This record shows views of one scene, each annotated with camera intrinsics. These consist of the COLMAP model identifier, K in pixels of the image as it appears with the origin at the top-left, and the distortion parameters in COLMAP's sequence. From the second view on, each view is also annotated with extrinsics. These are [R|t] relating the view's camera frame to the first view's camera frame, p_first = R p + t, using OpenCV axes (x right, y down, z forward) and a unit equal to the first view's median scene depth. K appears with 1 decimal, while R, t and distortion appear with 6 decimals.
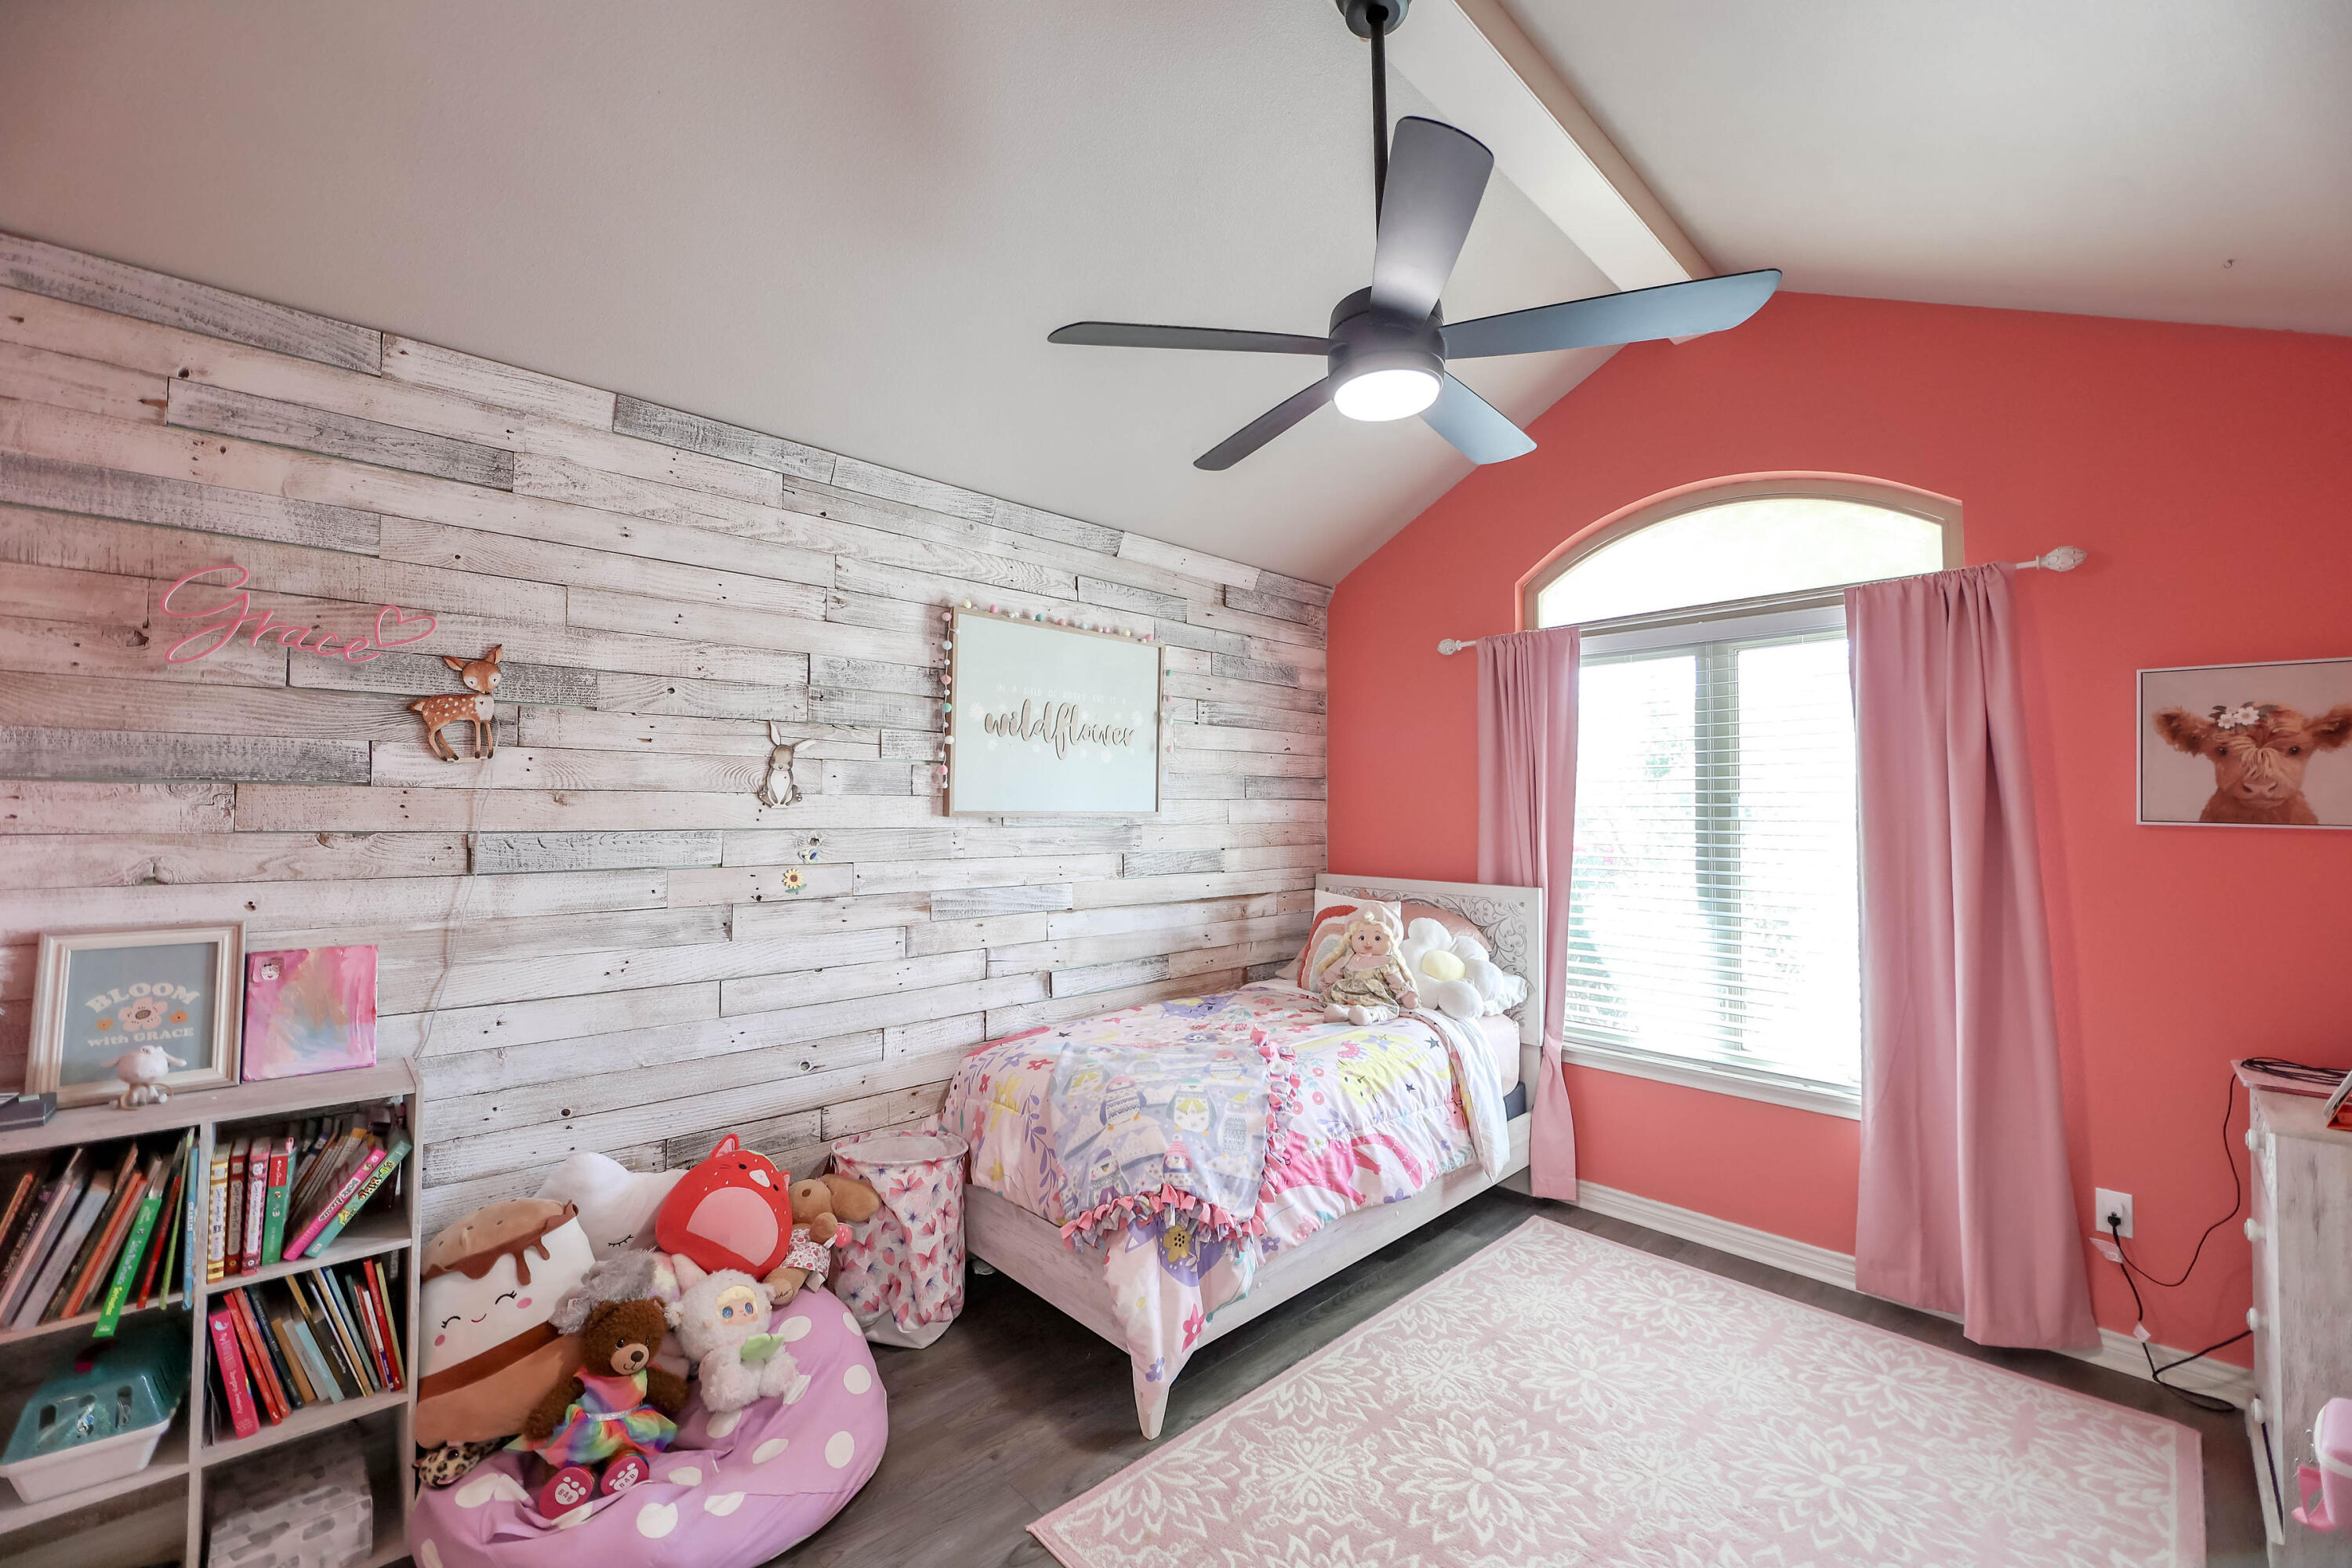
lens RADIAL K [[932.8, 0, 1168.8], [0, 932.8, 786.6], [0, 0, 1]] dist [-0.001638, 0.000245]
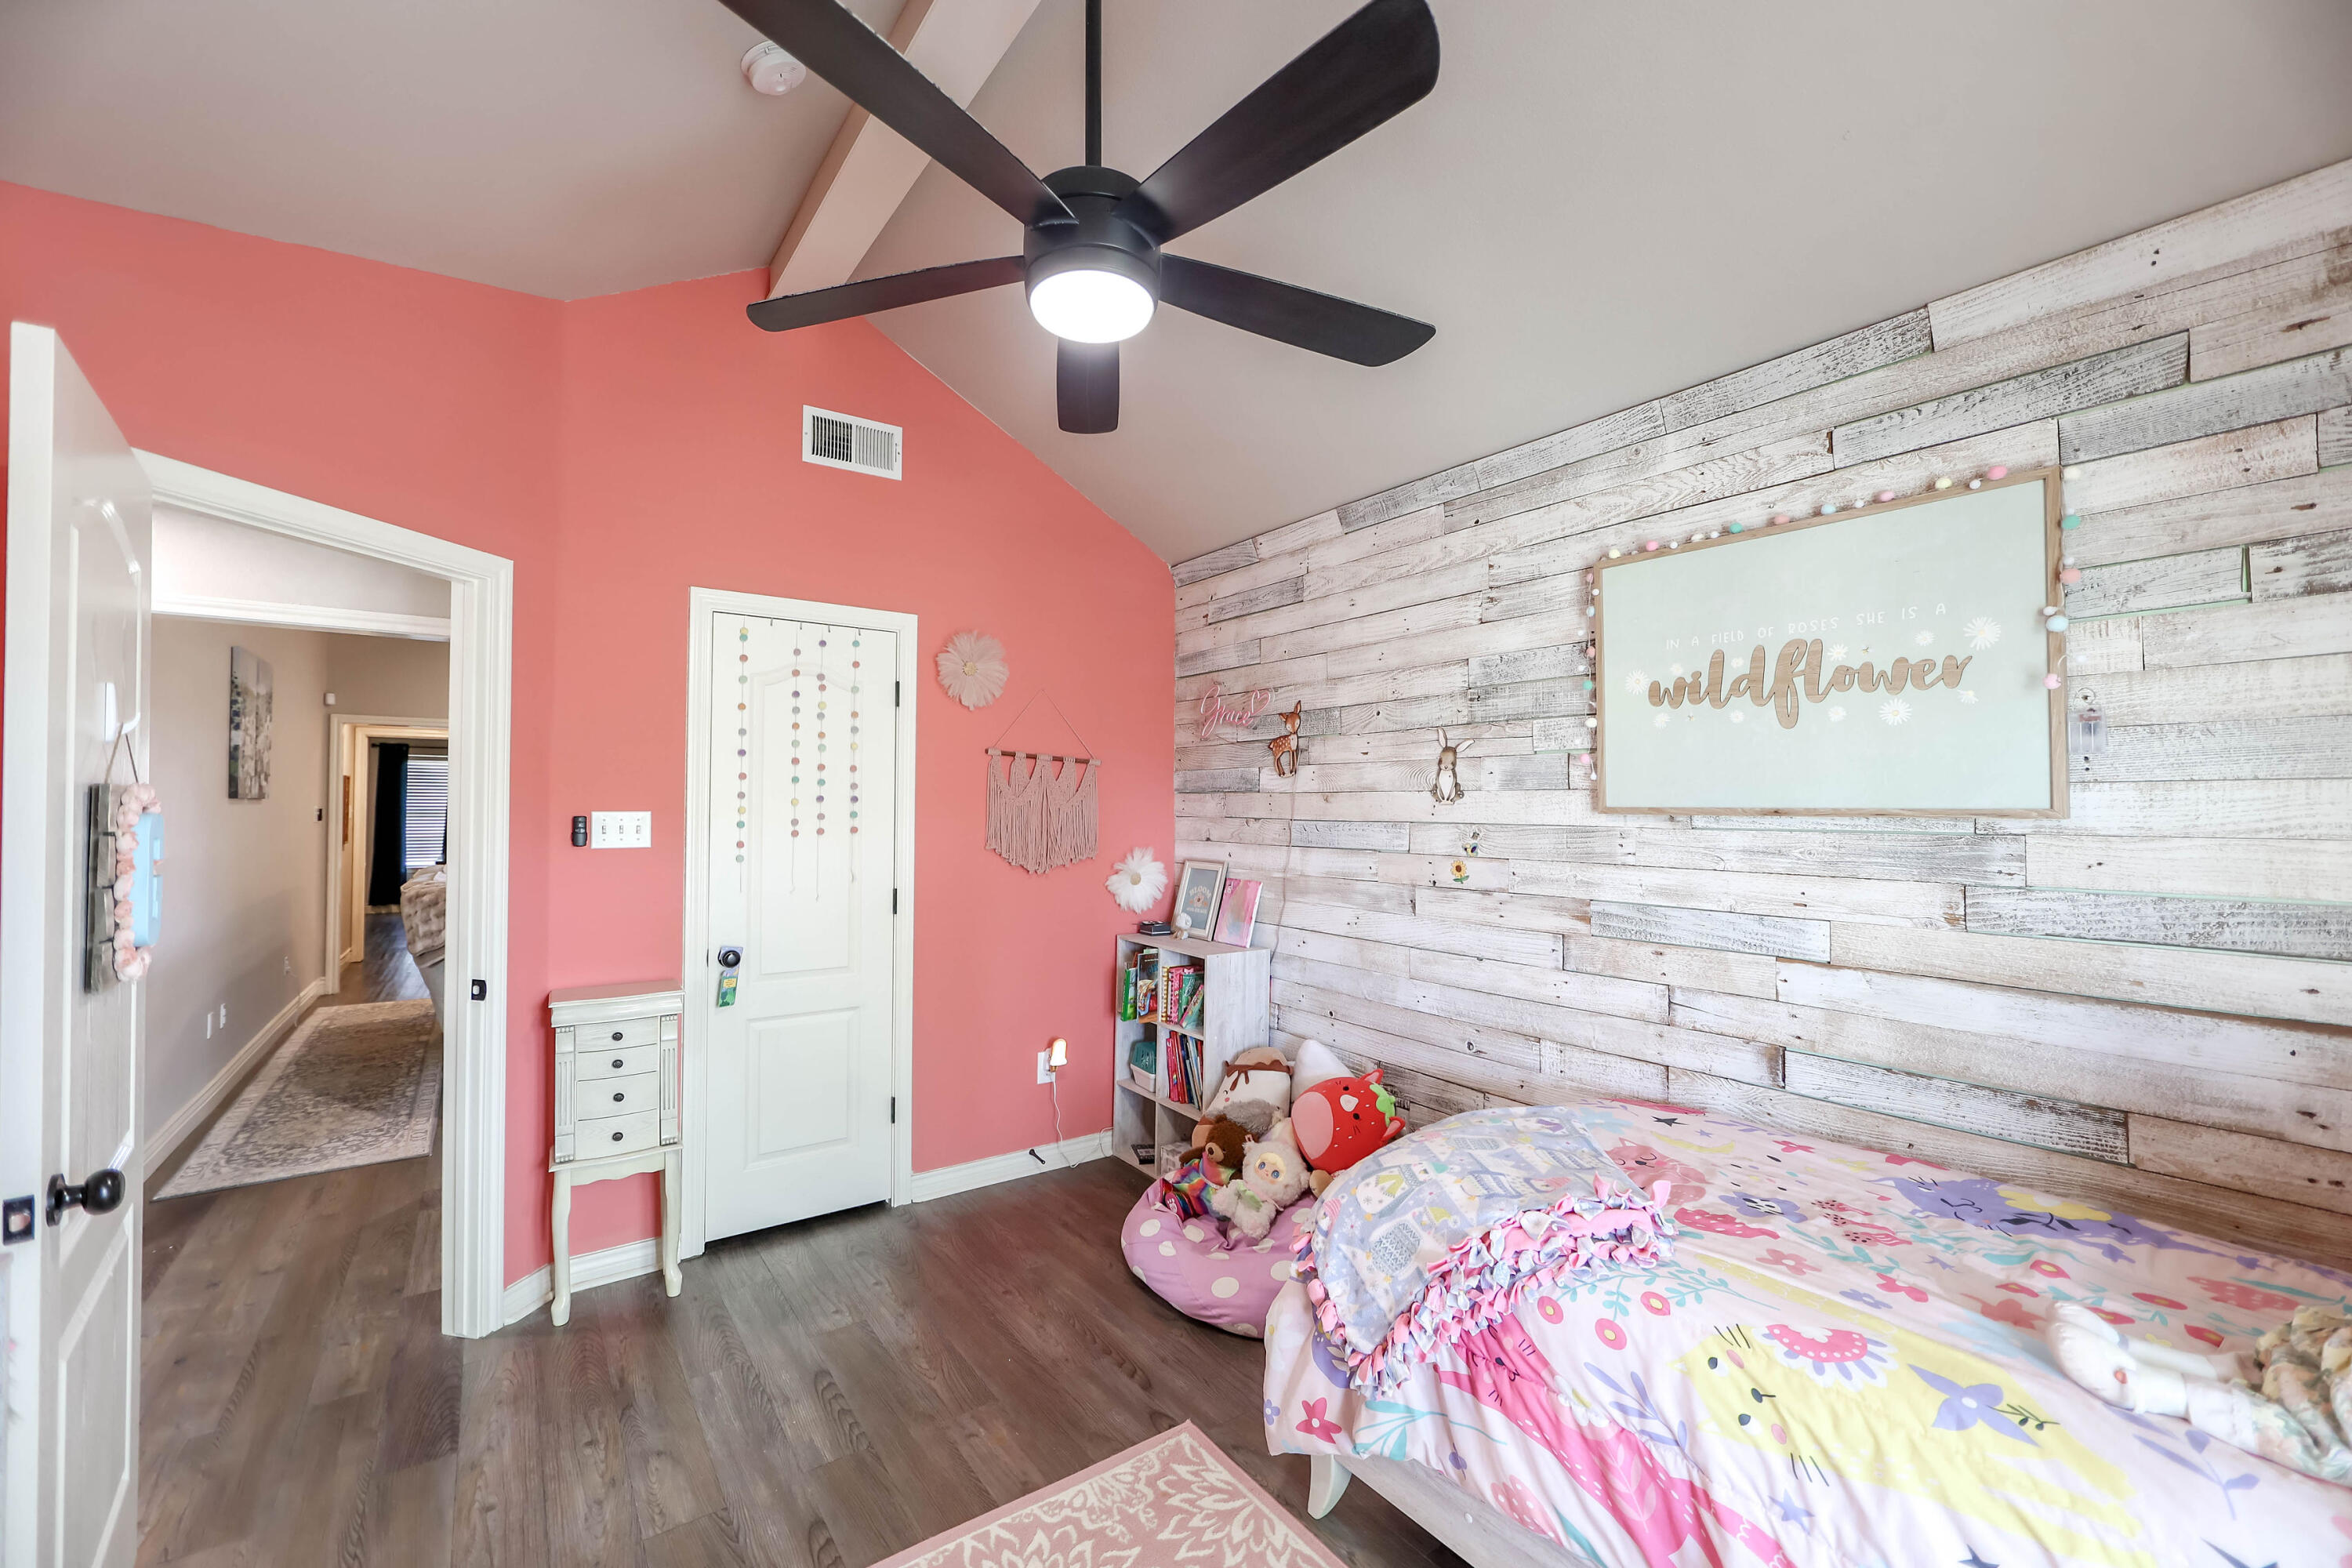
lens RADIAL K [[932.8, 0, 1166.7], [0, 932.8, 785.2], [0, 0, 1]] dist [-0.001638, 0.000245]
pose [[-0.118604, -0.022213, -0.992693, 0.696029], [0.025902, 0.999340, -0.025457, 0.019367], [0.992604, -0.028732, -0.117951, 0.767493]]
